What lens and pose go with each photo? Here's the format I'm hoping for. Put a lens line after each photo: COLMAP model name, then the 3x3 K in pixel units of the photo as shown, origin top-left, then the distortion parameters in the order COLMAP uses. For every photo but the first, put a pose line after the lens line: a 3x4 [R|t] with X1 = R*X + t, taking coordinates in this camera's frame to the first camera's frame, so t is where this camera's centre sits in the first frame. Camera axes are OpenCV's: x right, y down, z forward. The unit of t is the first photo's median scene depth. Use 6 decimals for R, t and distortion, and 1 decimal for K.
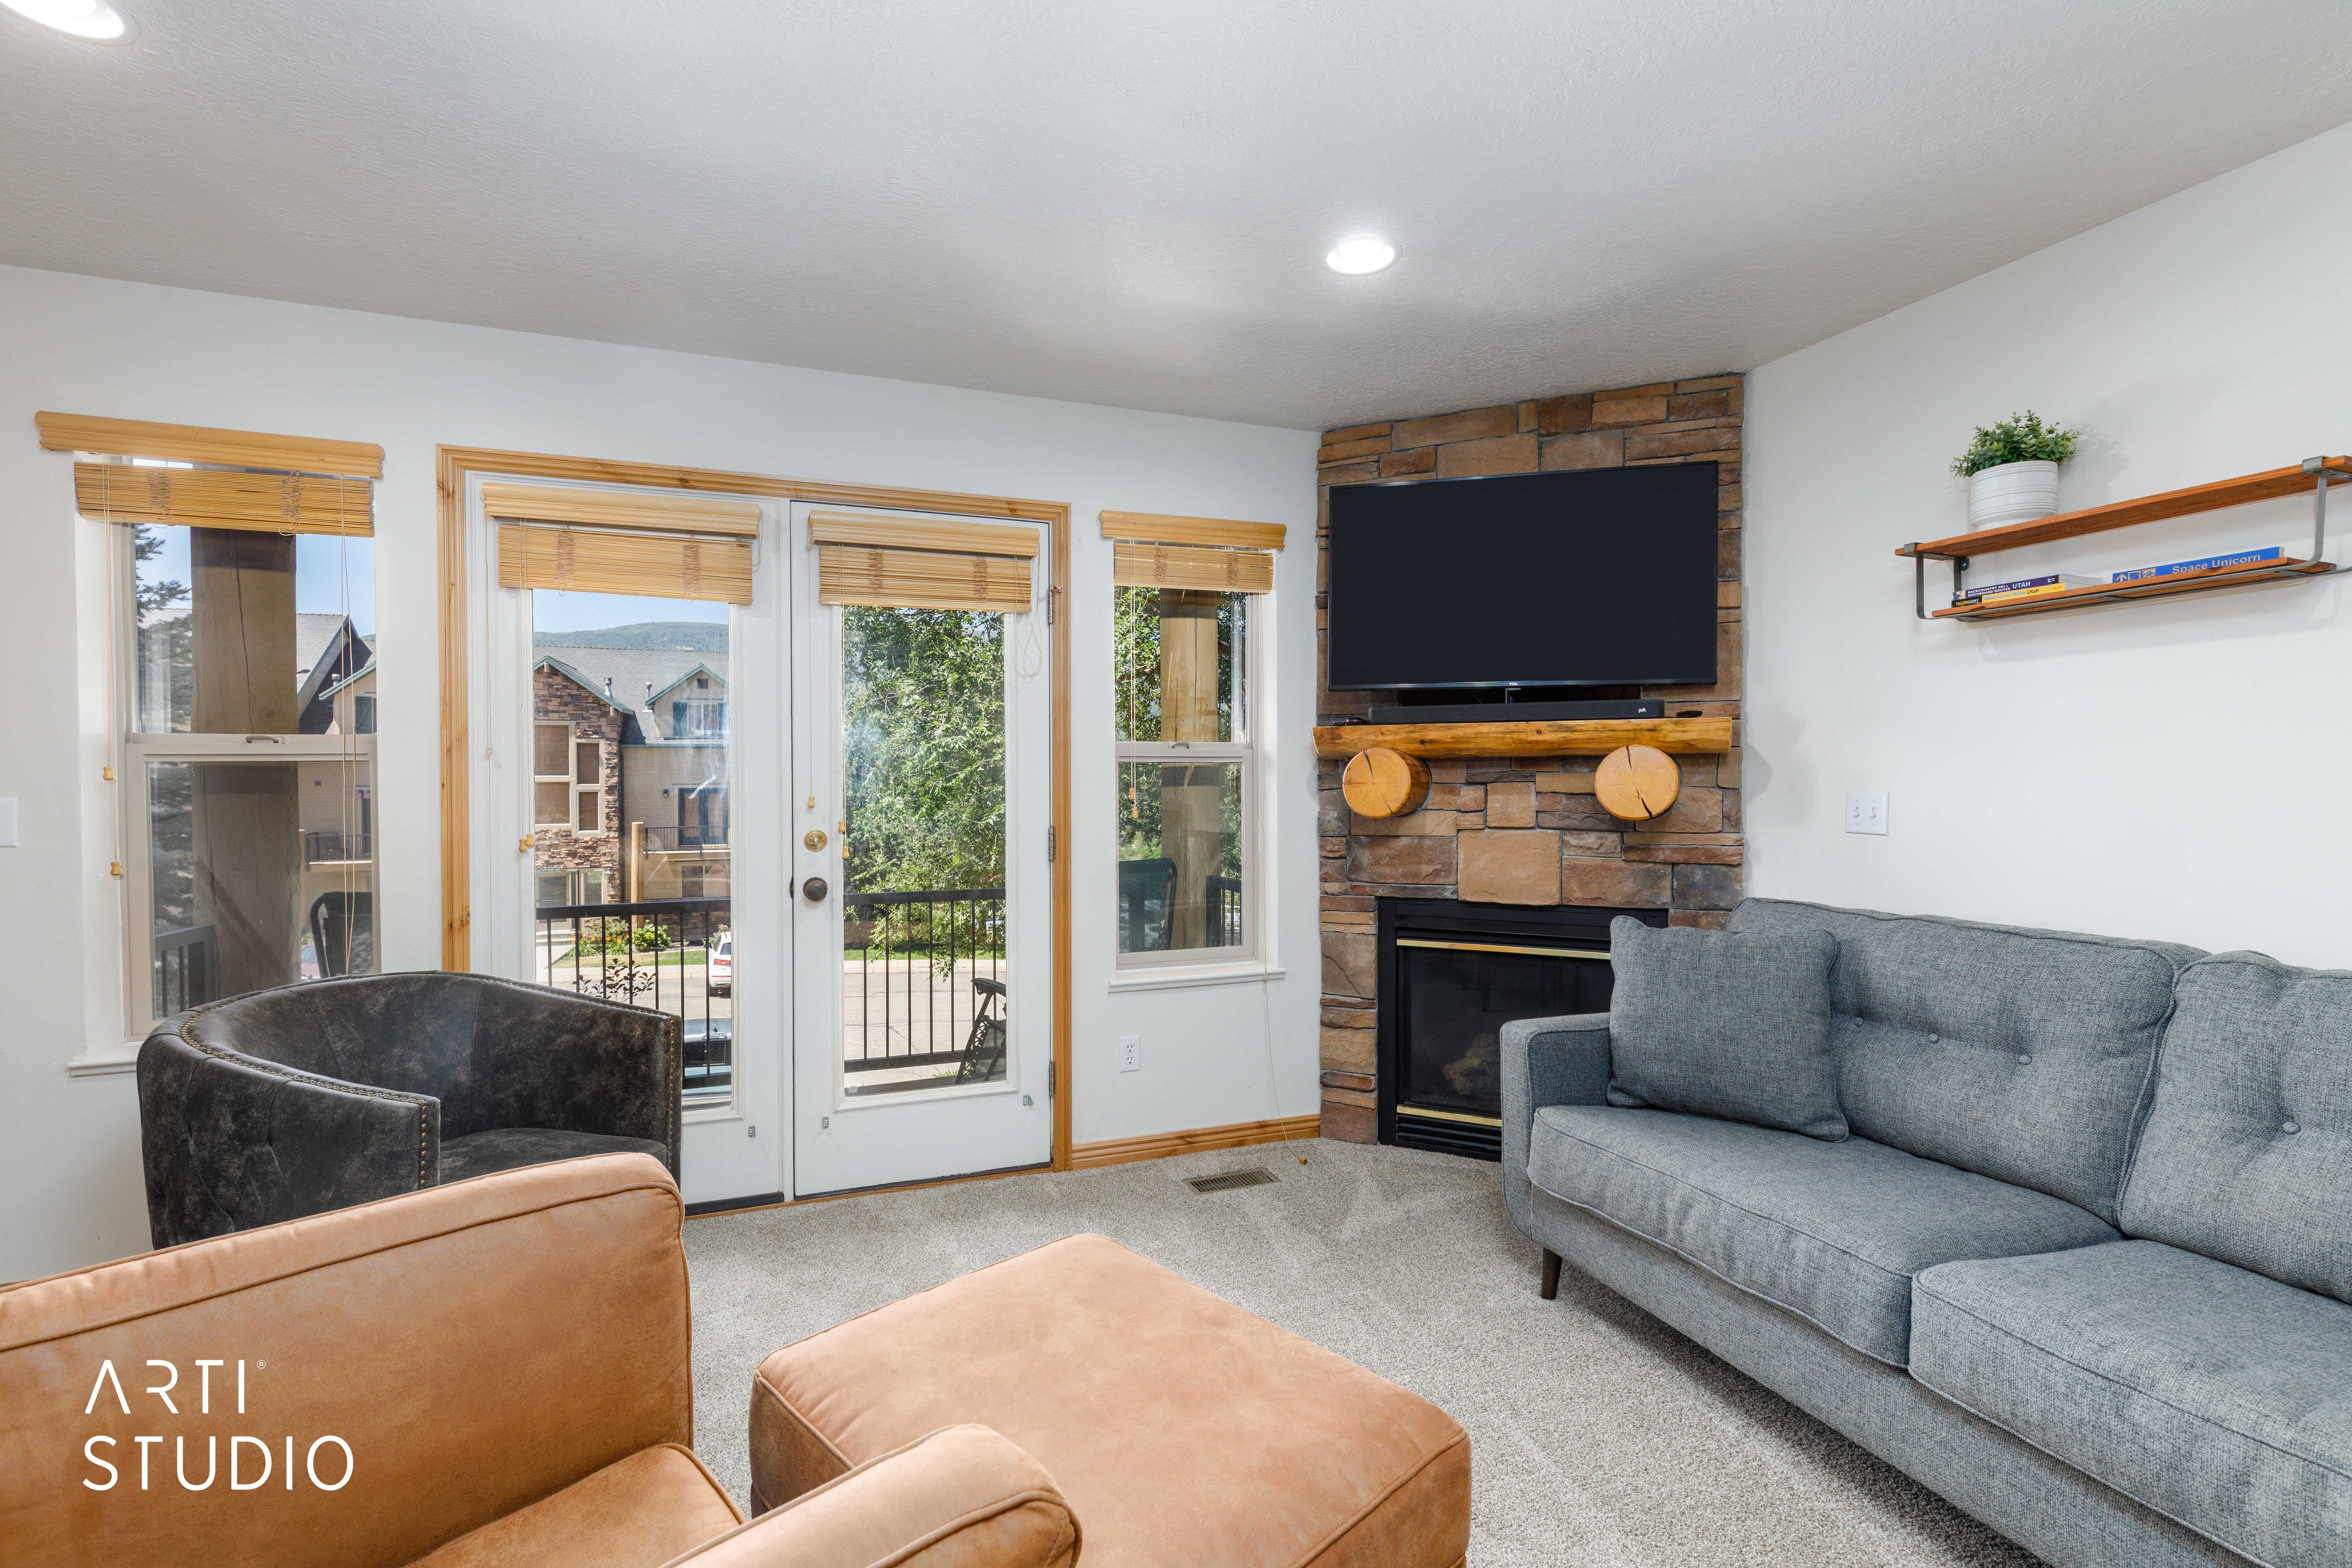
lens RADIAL K [[1094.3, 0, 1178.3], [0, 1094.3, 782.6], [0, 0, 1]] dist [-0.000466, -0.000029]
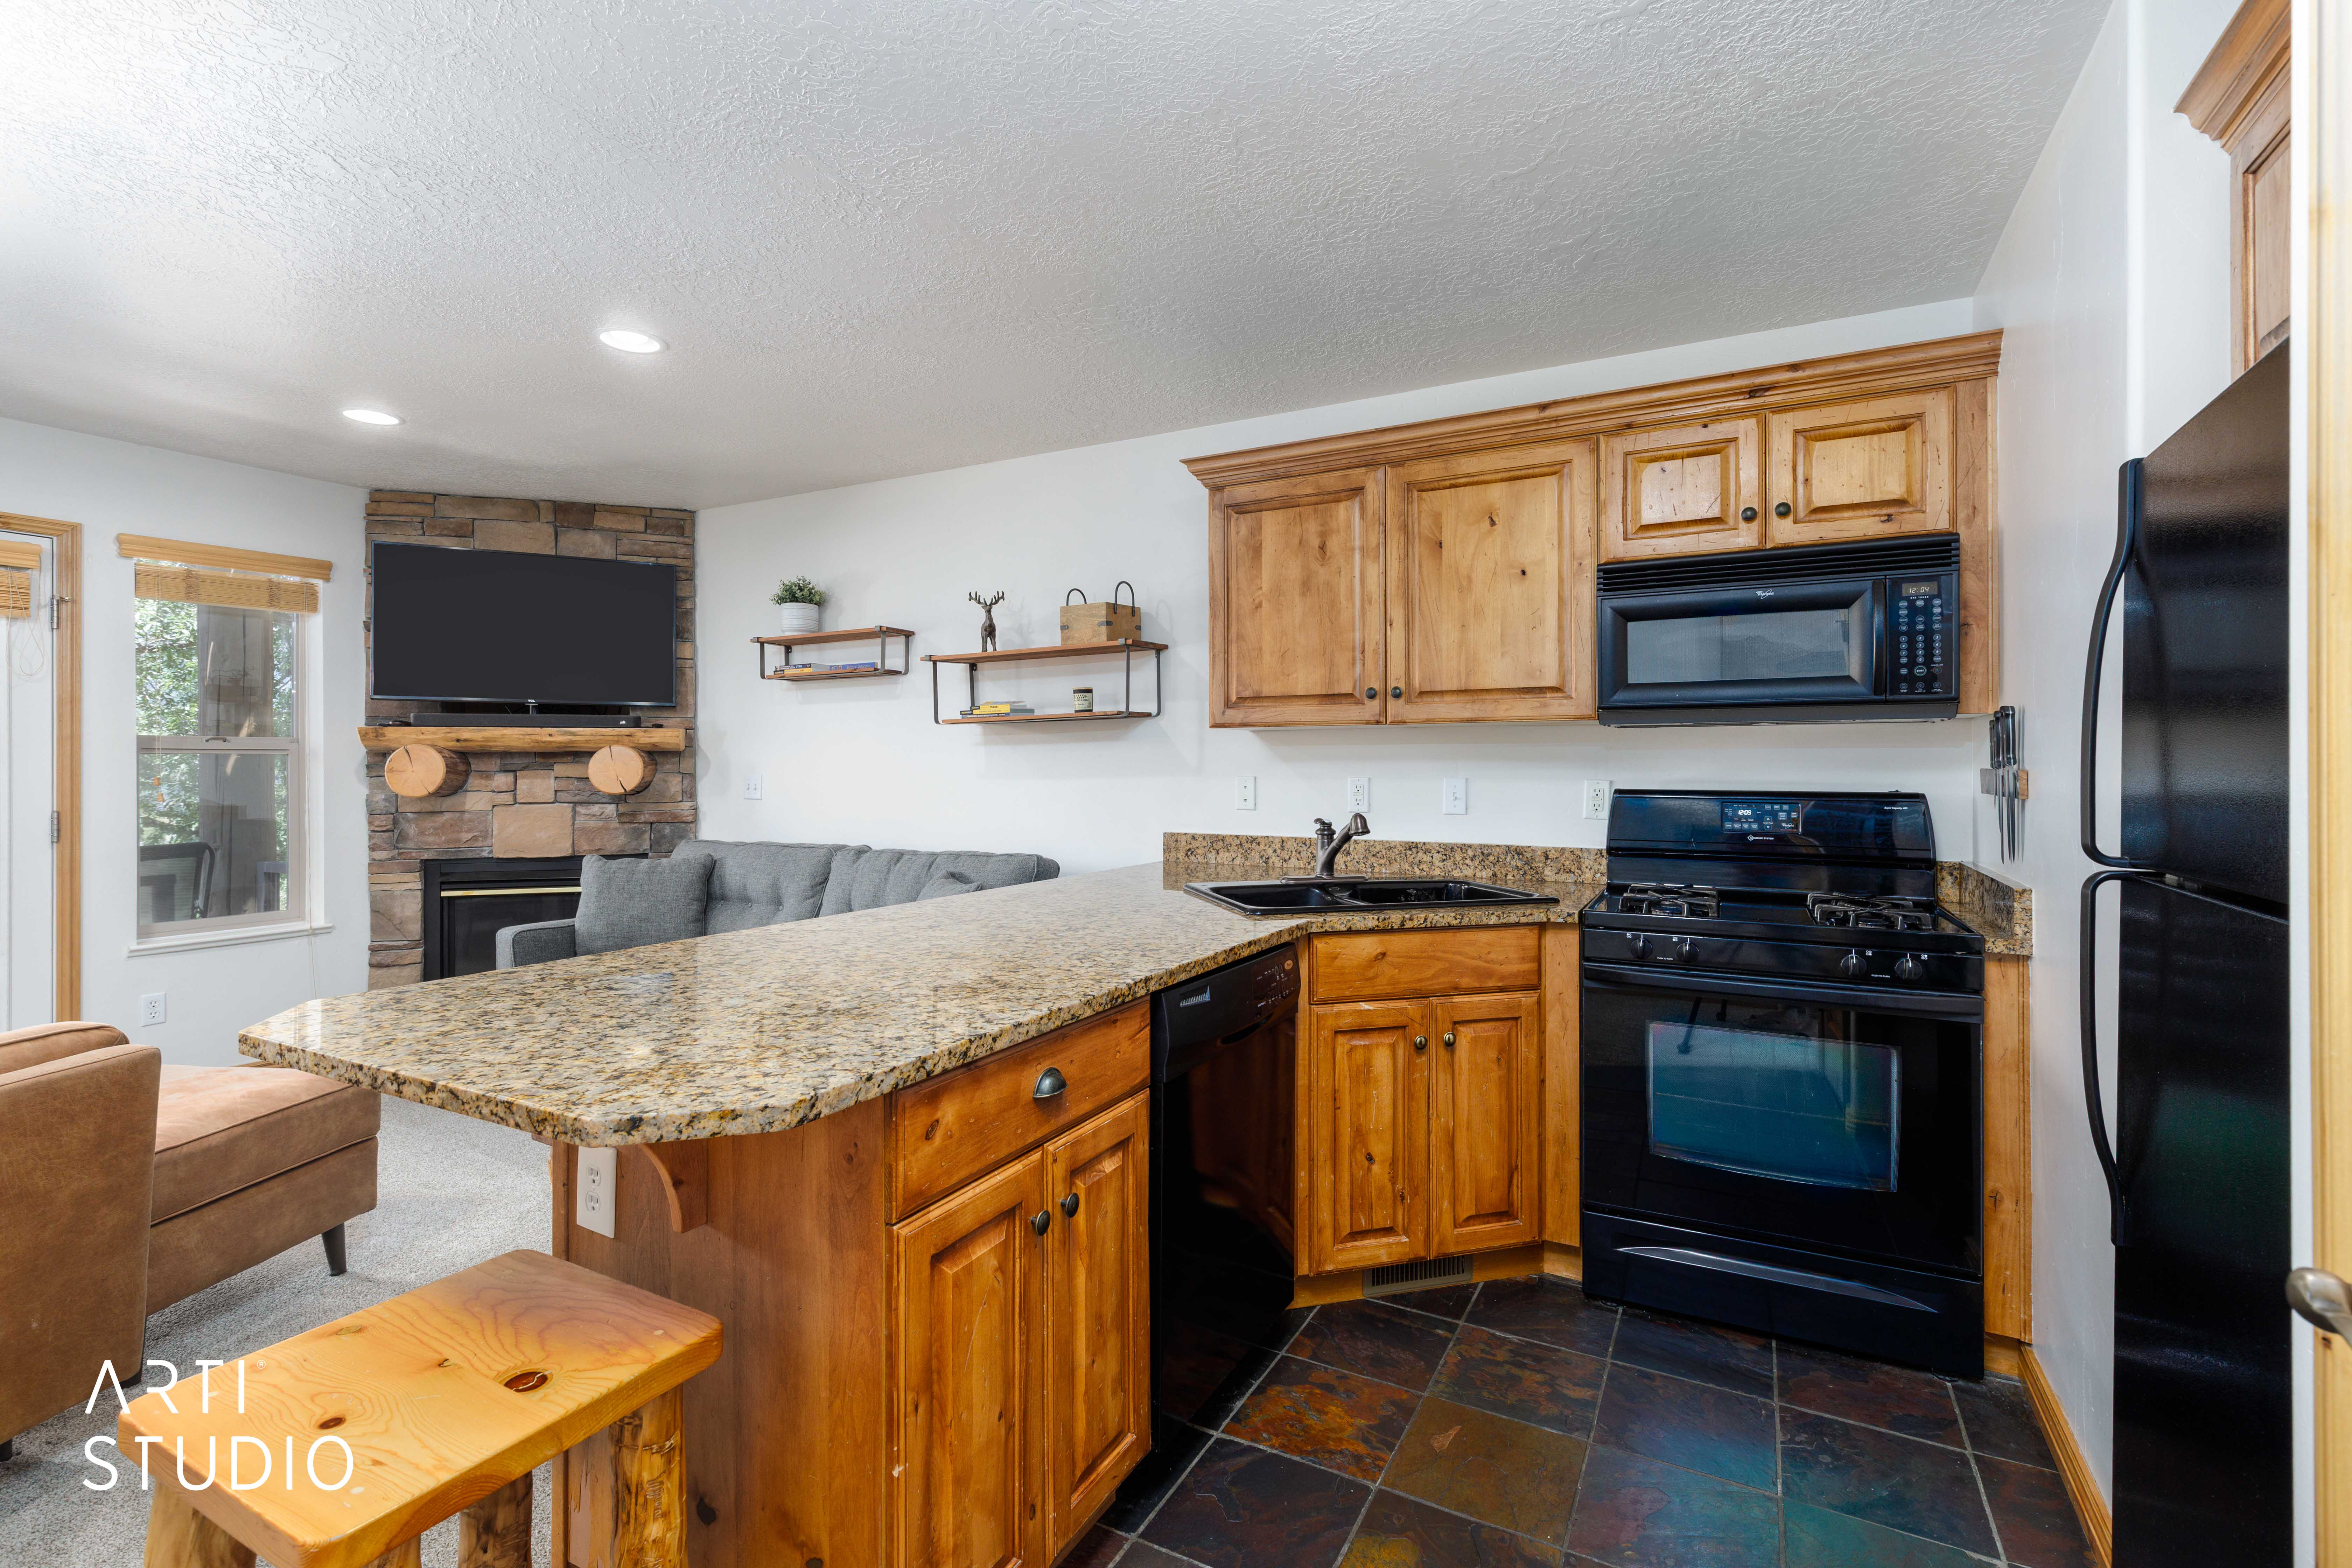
lens RADIAL K [[1060.8, 0, 1181.8], [0, 1060.8, 764.3], [0, 0, 1]] dist [0.001434, 0.000091]
pose [[0.749114, 0.001285, 0.662440, 0.025606], [0.004523, 0.999965, -0.007054, 0.005445], [-0.662426, 0.008280, 0.749082, -0.567559]]
